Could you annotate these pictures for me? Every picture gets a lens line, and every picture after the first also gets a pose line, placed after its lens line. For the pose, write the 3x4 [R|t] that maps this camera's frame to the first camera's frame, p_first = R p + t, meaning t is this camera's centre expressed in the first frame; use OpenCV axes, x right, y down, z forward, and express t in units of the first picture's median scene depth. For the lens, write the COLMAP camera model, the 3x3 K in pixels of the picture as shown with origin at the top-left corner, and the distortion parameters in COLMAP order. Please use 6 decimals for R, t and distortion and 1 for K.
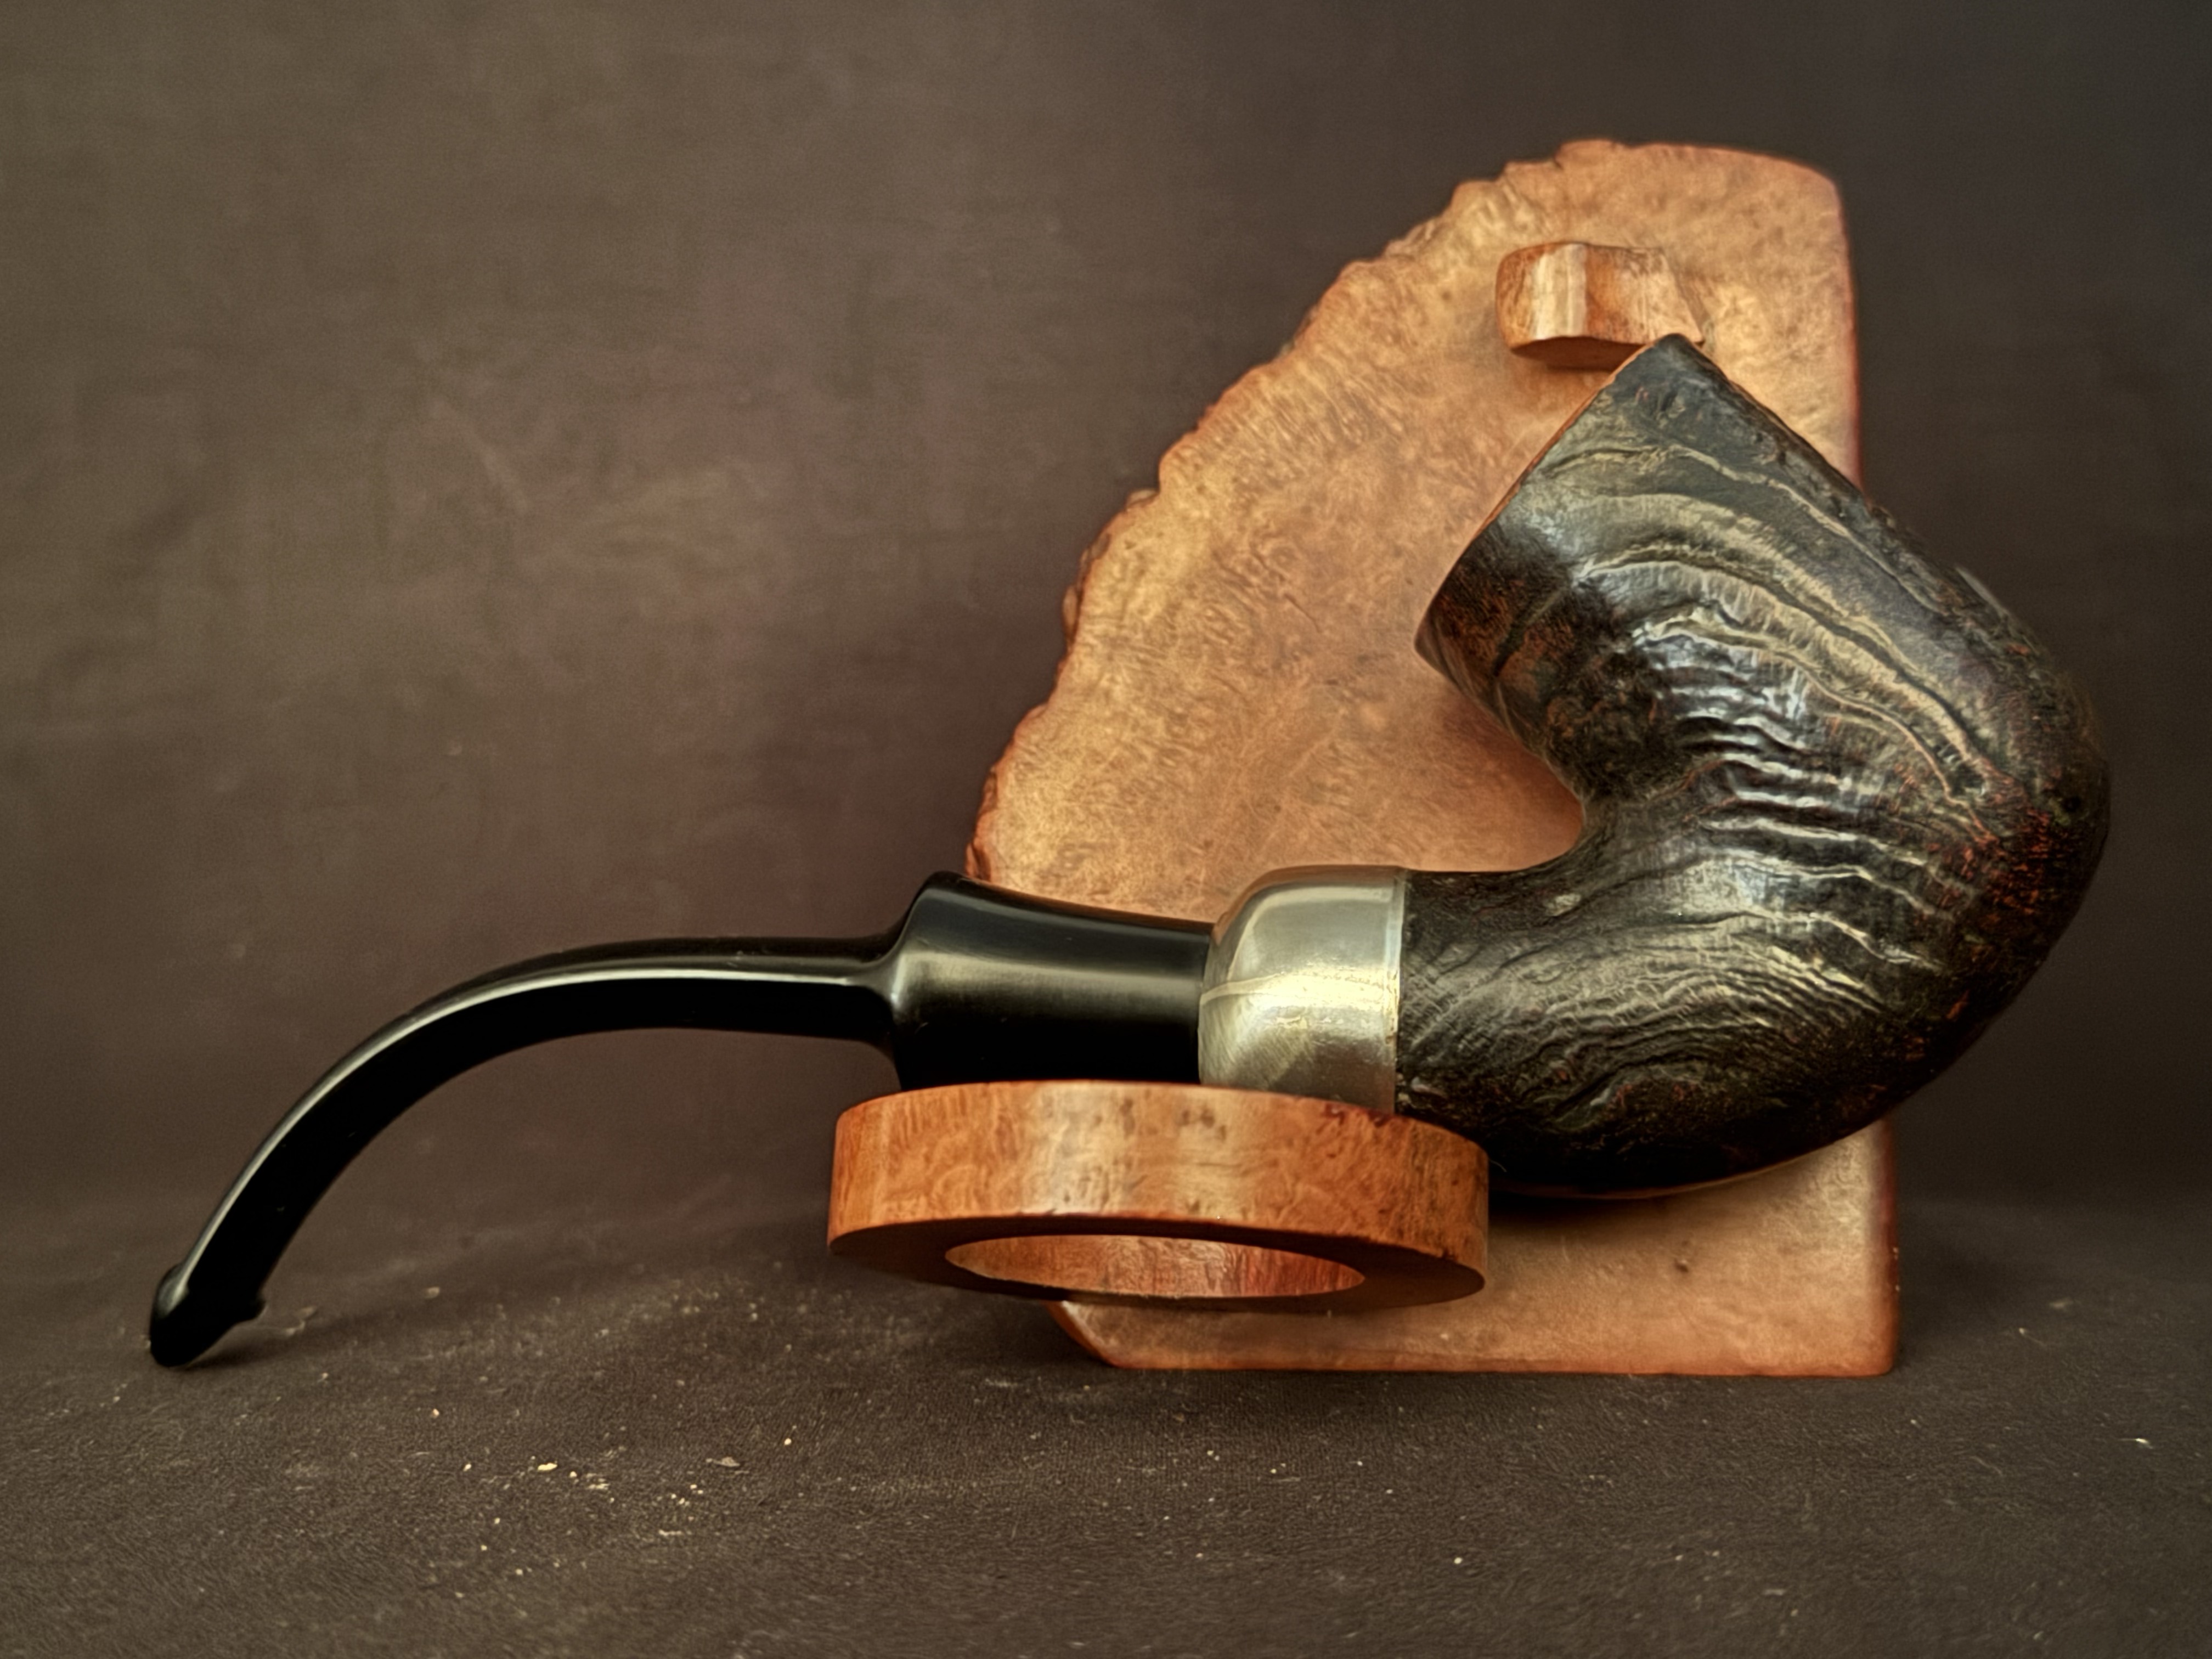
lens RADIAL K [[3162.1, 0, 1106.0], [0, 3162.1, 829.5], [0, 0, 1]] dist [0.125558, -0.053564]
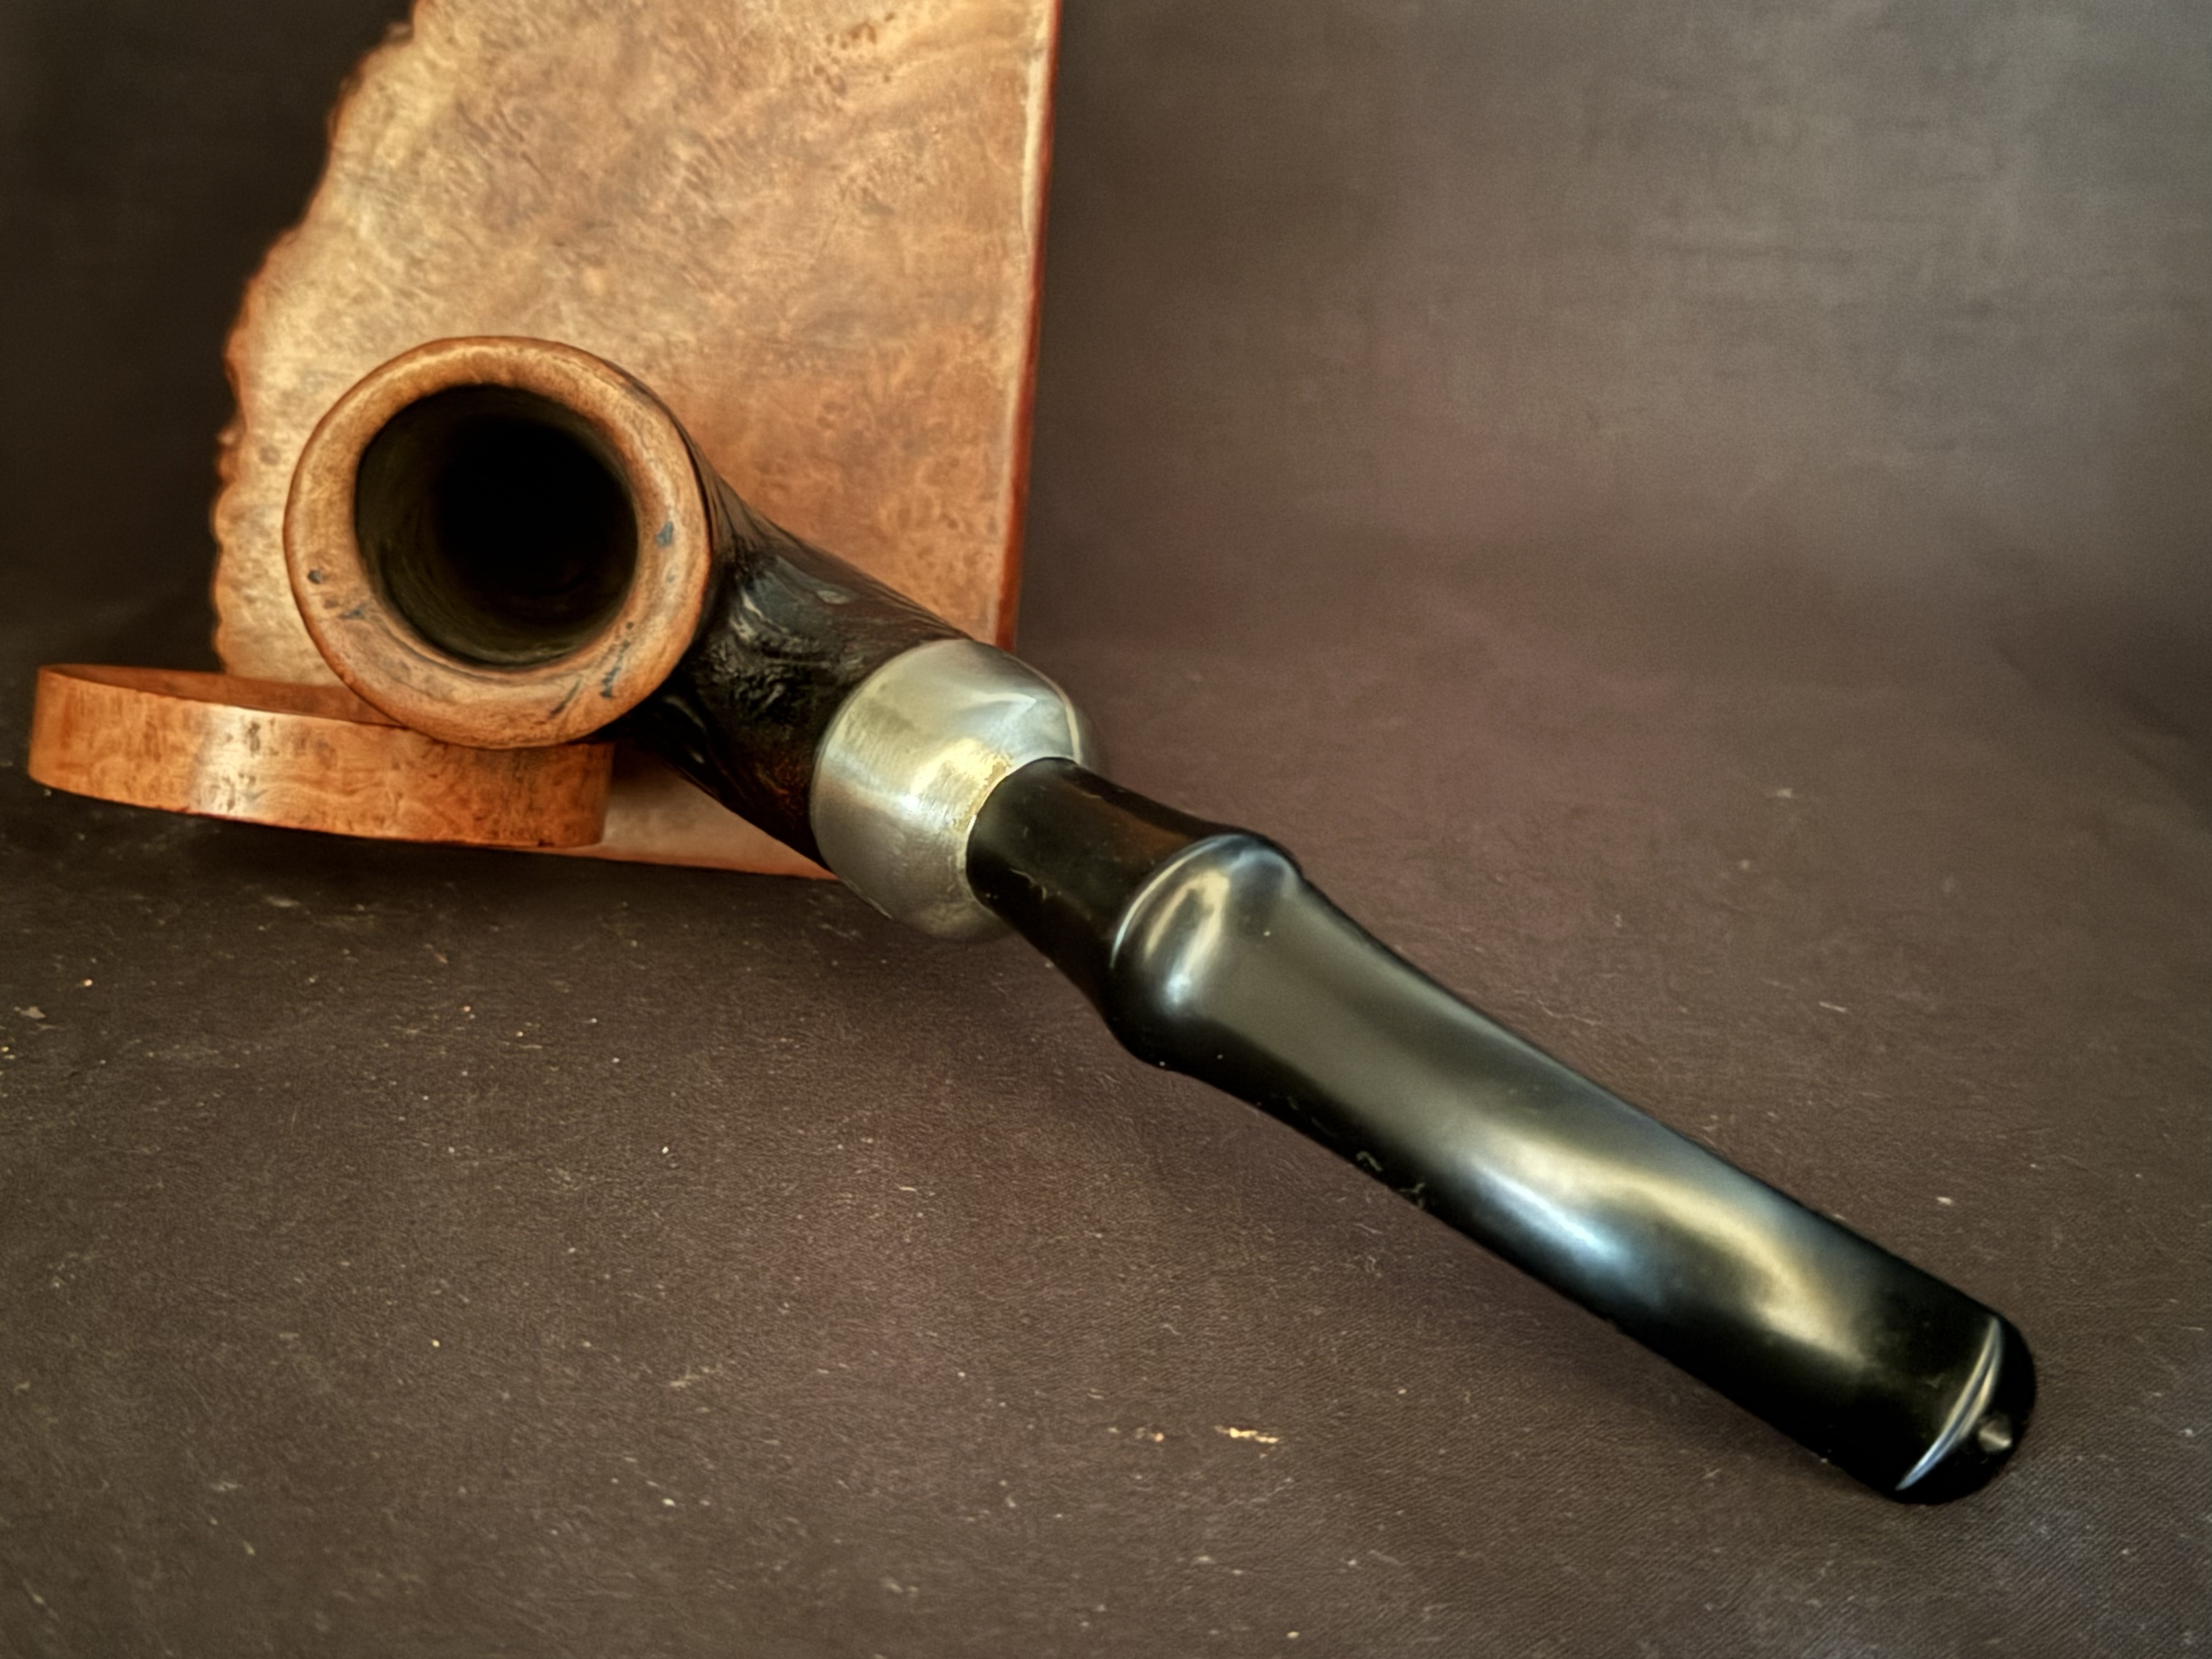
lens RADIAL K [[3162.1, 0, 1106.0], [0, 3162.1, 829.5], [0, 0, 1]] dist [0.125558, -0.053564]
pose [[0.992474, 0.069856, 0.100581, 0.161822], [-0.099420, 0.939169, 0.328750, -0.237213], [-0.071497, -0.336275, 0.939046, -0.124653]]
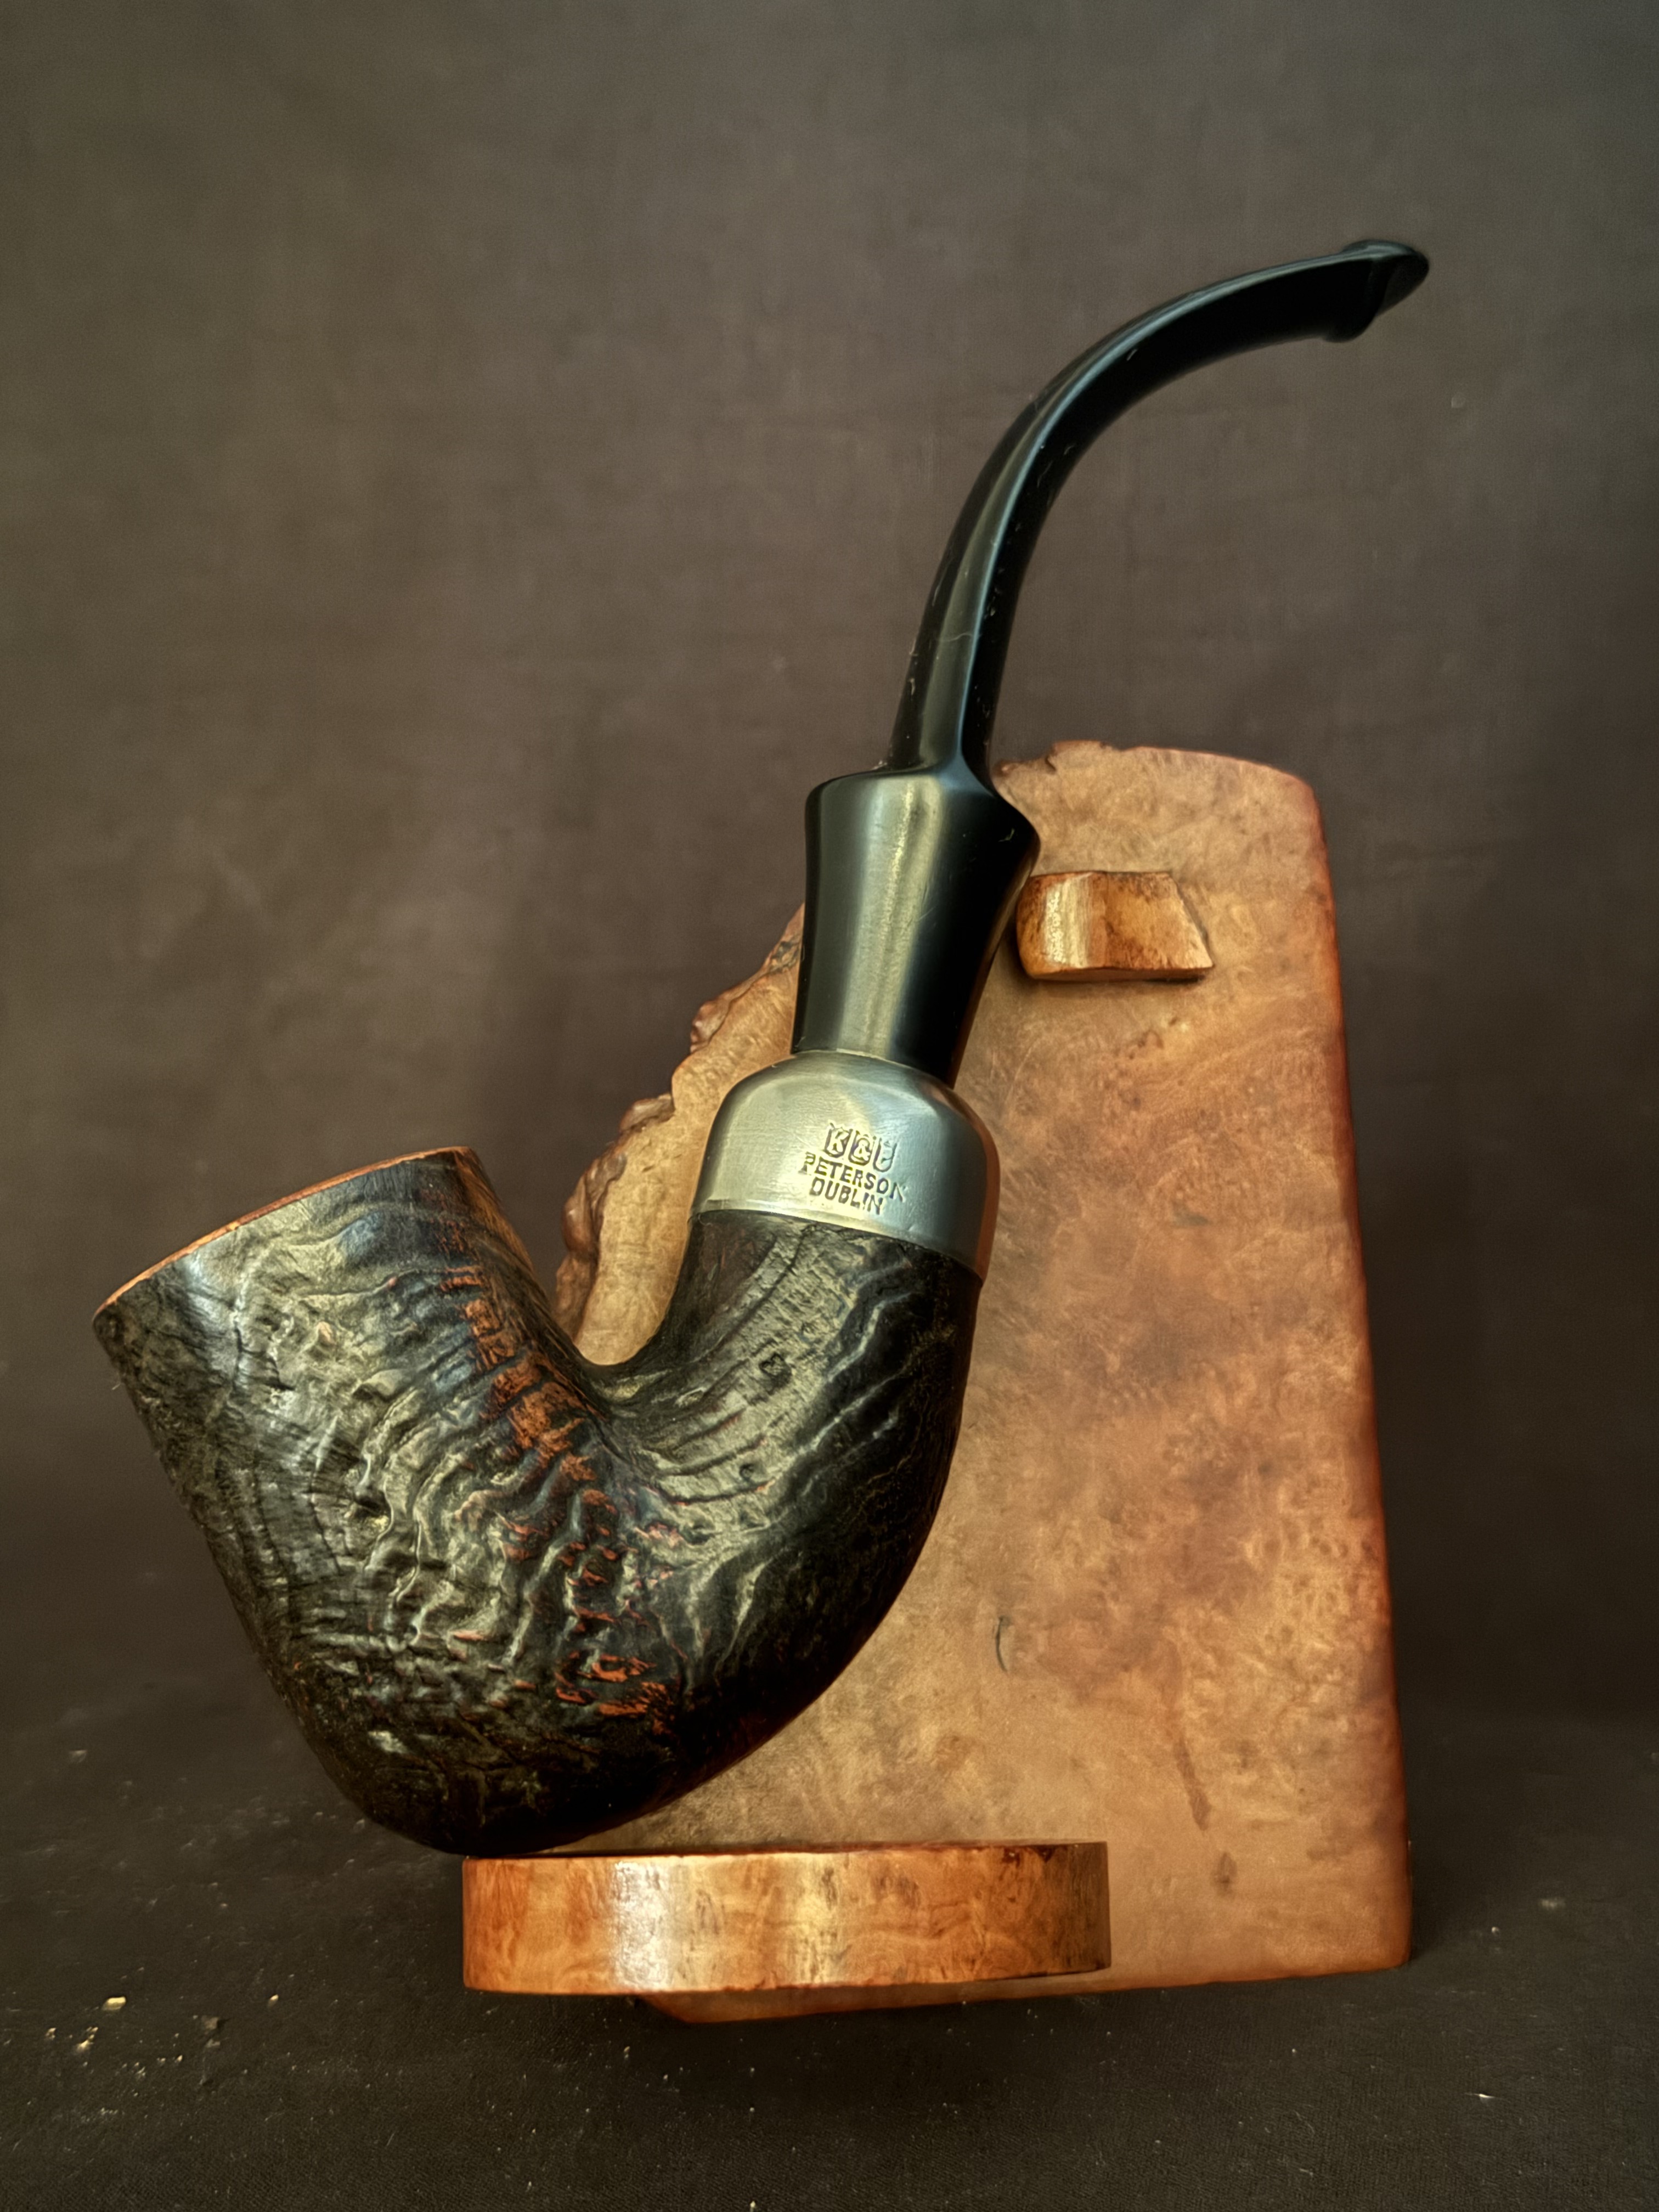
lens RADIAL K [[3611.7, 0, 829.5], [0, 3611.7, 1106.0], [0, 0, 1]] dist [0.078517, 0.106314]
pose [[0.968266, -0.035266, 0.247423, -0.215663], [0.014251, 0.996175, 0.086215, -0.206082], [-0.249517, -0.079952, 0.965064, -0.090100]]
